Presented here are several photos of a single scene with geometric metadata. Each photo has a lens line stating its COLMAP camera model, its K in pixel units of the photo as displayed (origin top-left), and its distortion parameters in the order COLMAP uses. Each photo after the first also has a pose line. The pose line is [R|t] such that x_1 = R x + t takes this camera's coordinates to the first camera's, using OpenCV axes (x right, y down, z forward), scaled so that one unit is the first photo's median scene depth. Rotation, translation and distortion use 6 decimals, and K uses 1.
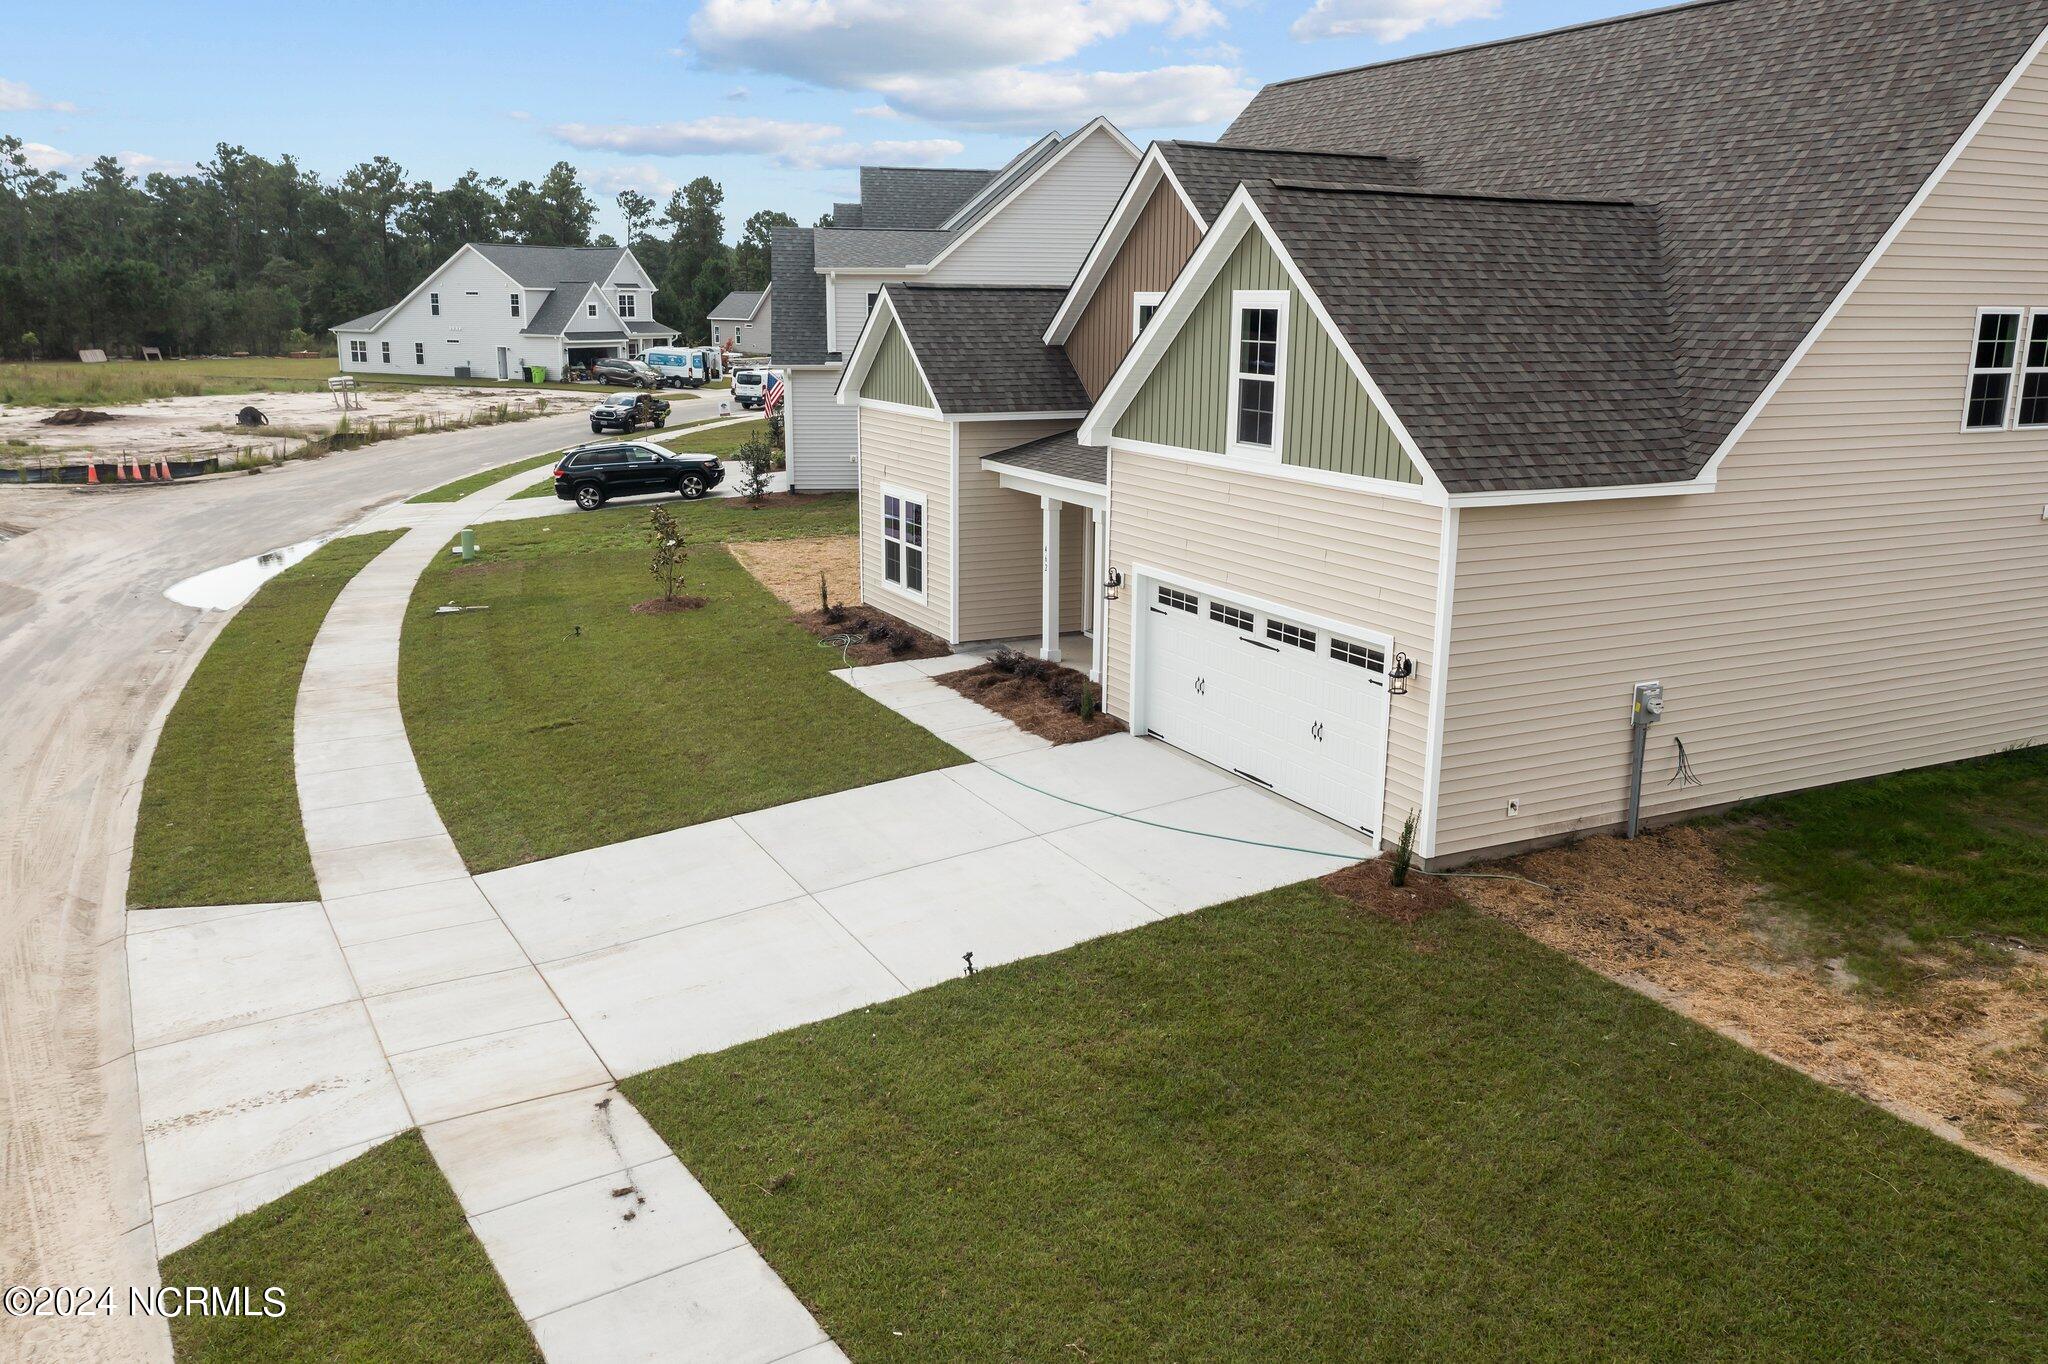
lens RADIAL K [[1623.9, 0, 1019.8], [0, 1623.9, 683.0], [0, 0, 1]] dist [-0.008963, 0.004137]
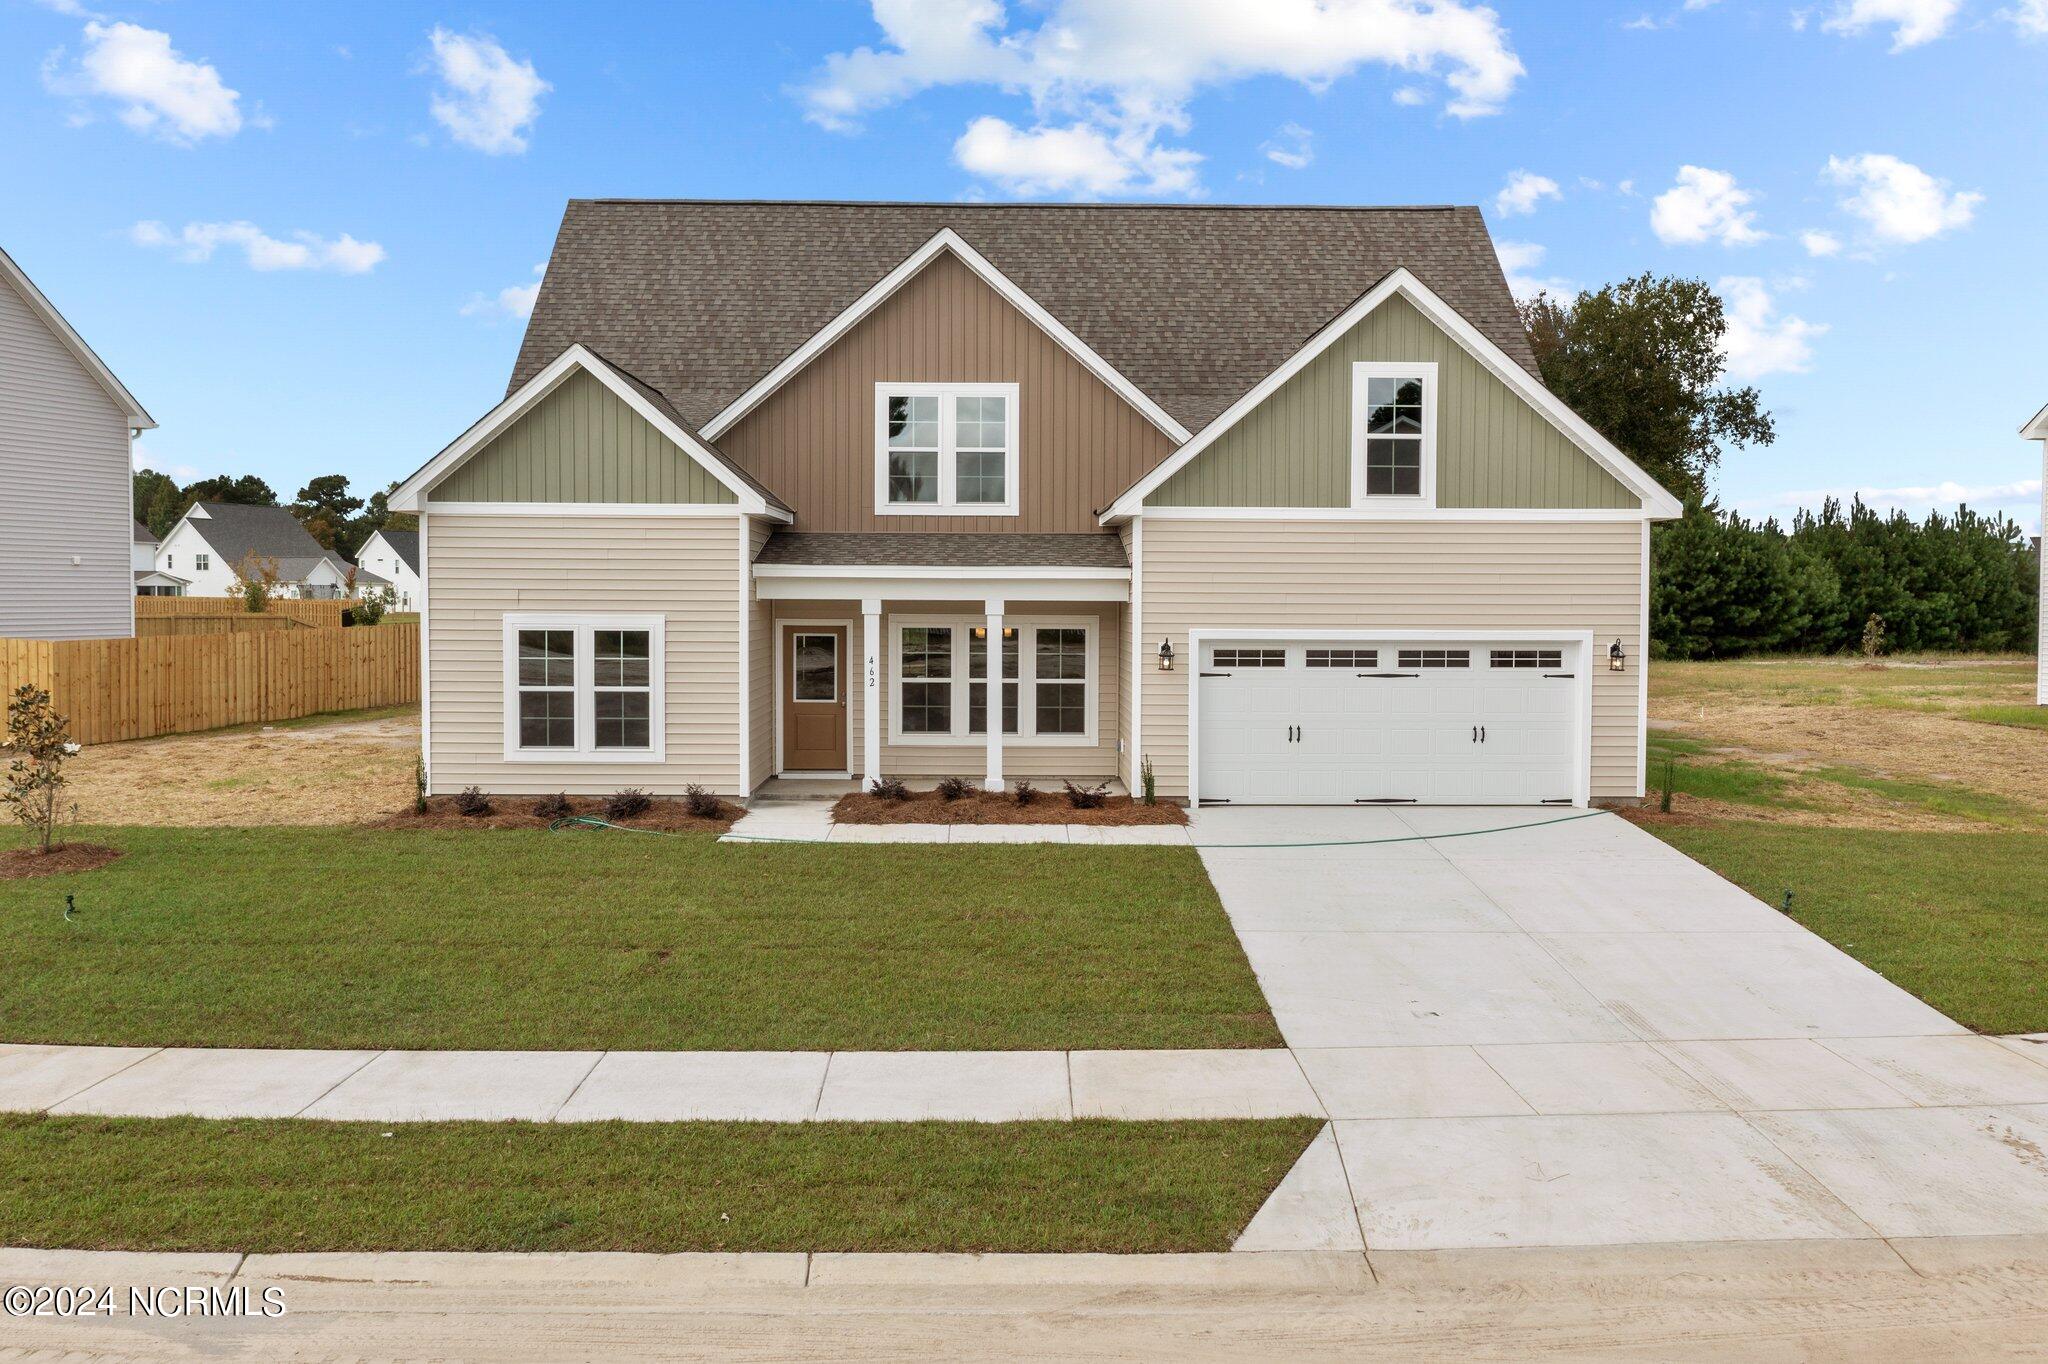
lens RADIAL K [[1642.0, 0, 1026.2], [0, 1642.0, 635.5], [0, 0, 1]] dist [-0.000861, 0.002430]
pose [[0.429380, -0.030983, 0.902593, -1.029031], [0.206975, 0.976188, -0.064953, -0.030669], [-0.879087, 0.214703, 0.425568, 0.777065]]
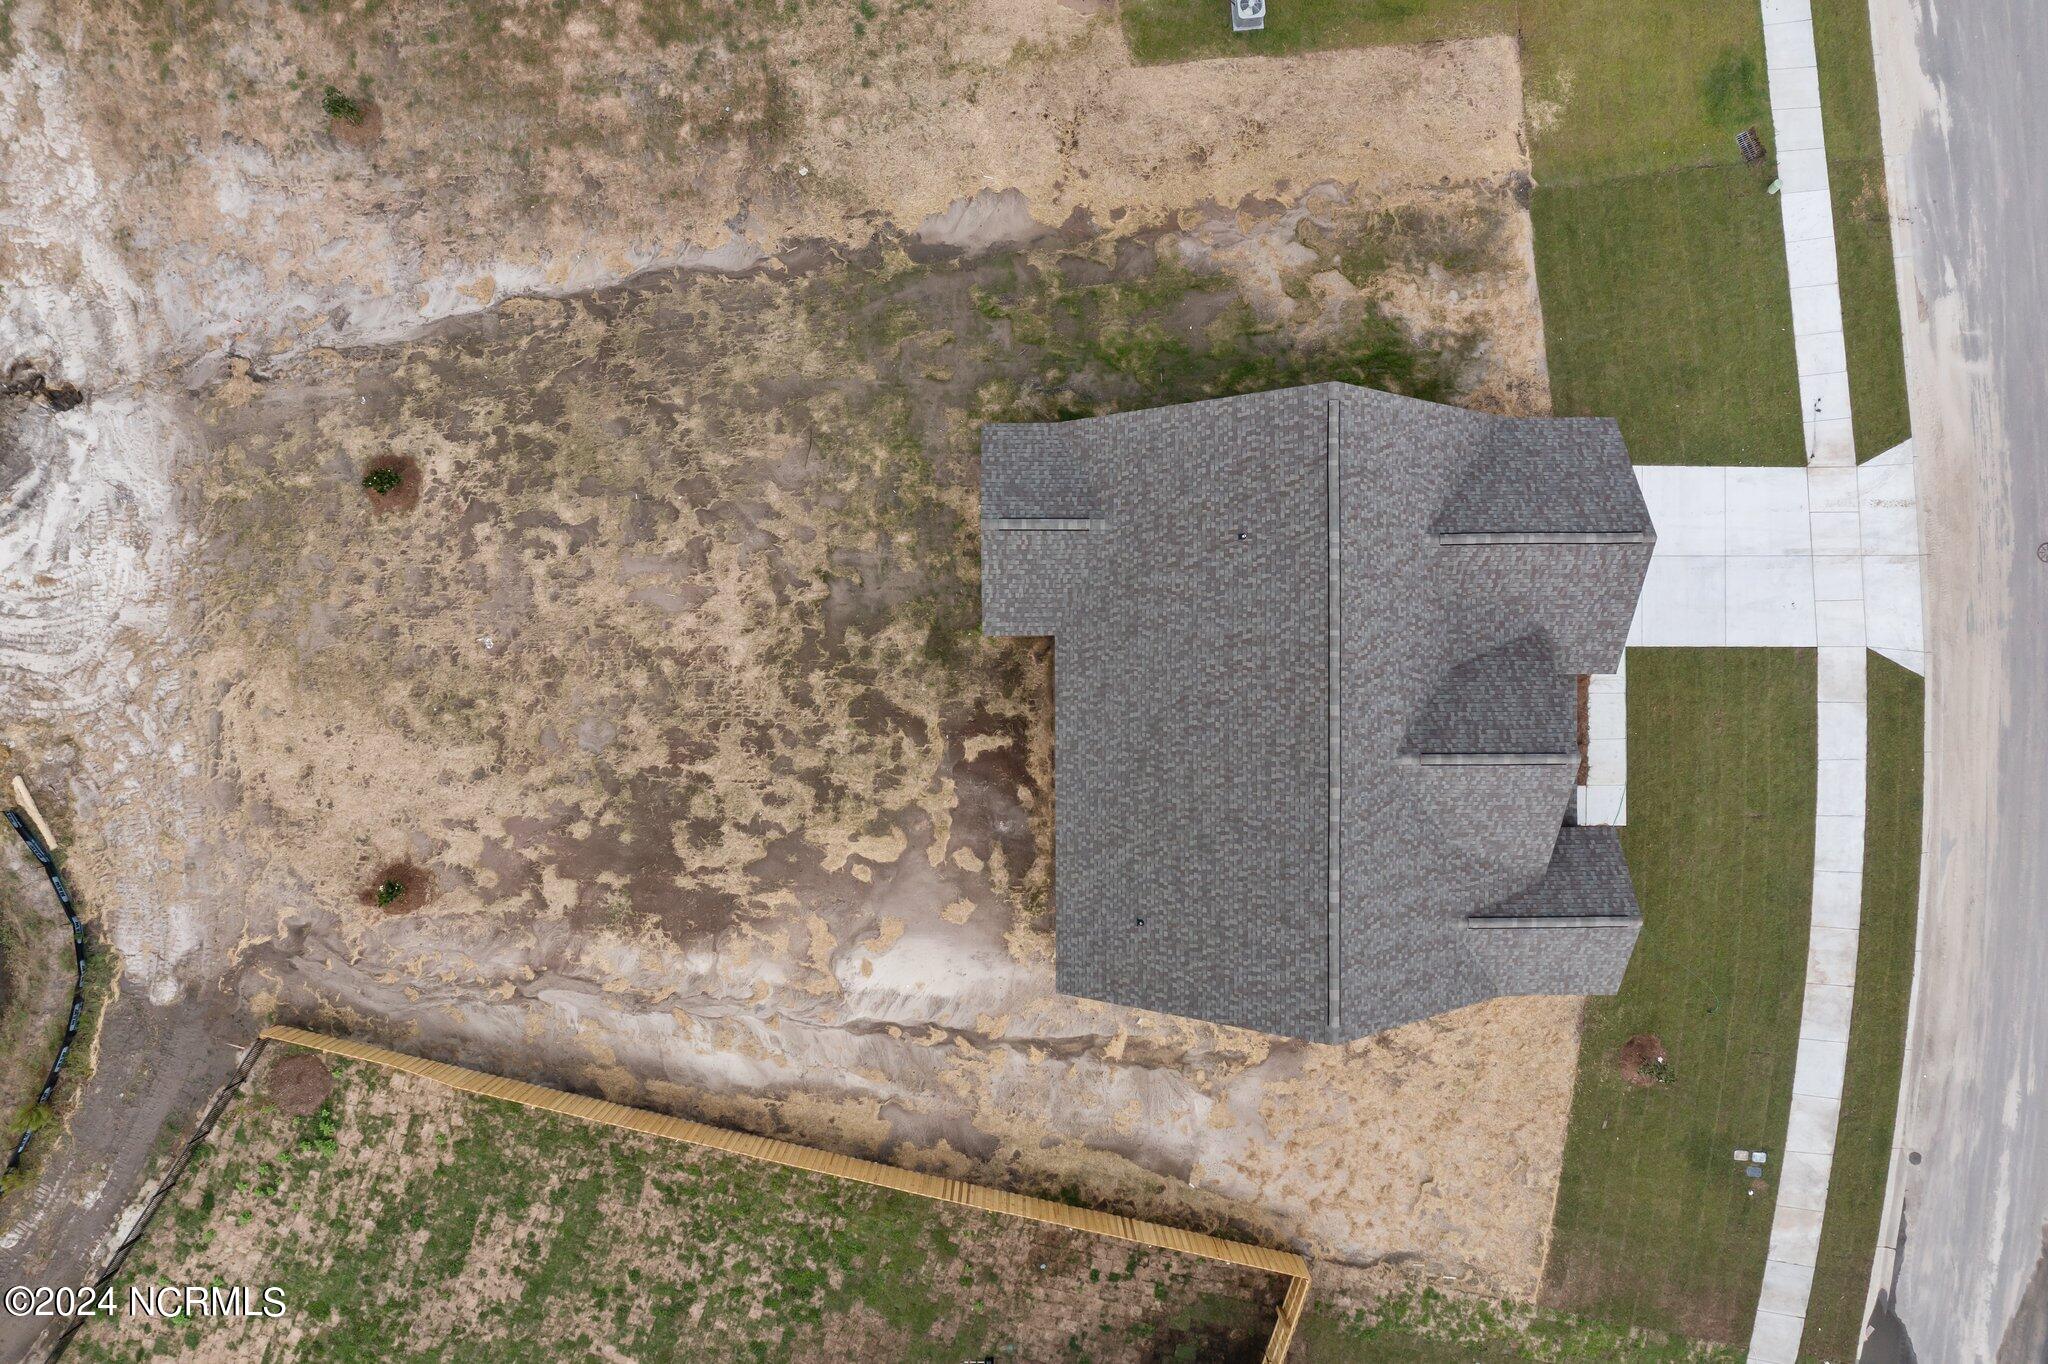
lens RADIAL K [[1581.9, 0, 1002.8], [0, 1581.9, 588.9], [0, 0, 1]] dist [0.005330, -0.002117]
pose [[-0.894801, -0.446160, -0.016537, 1.016054], [0.087809, -0.212182, 0.973277, -2.668738], [-0.437746, 0.869437, 0.229038, 0.919200]]
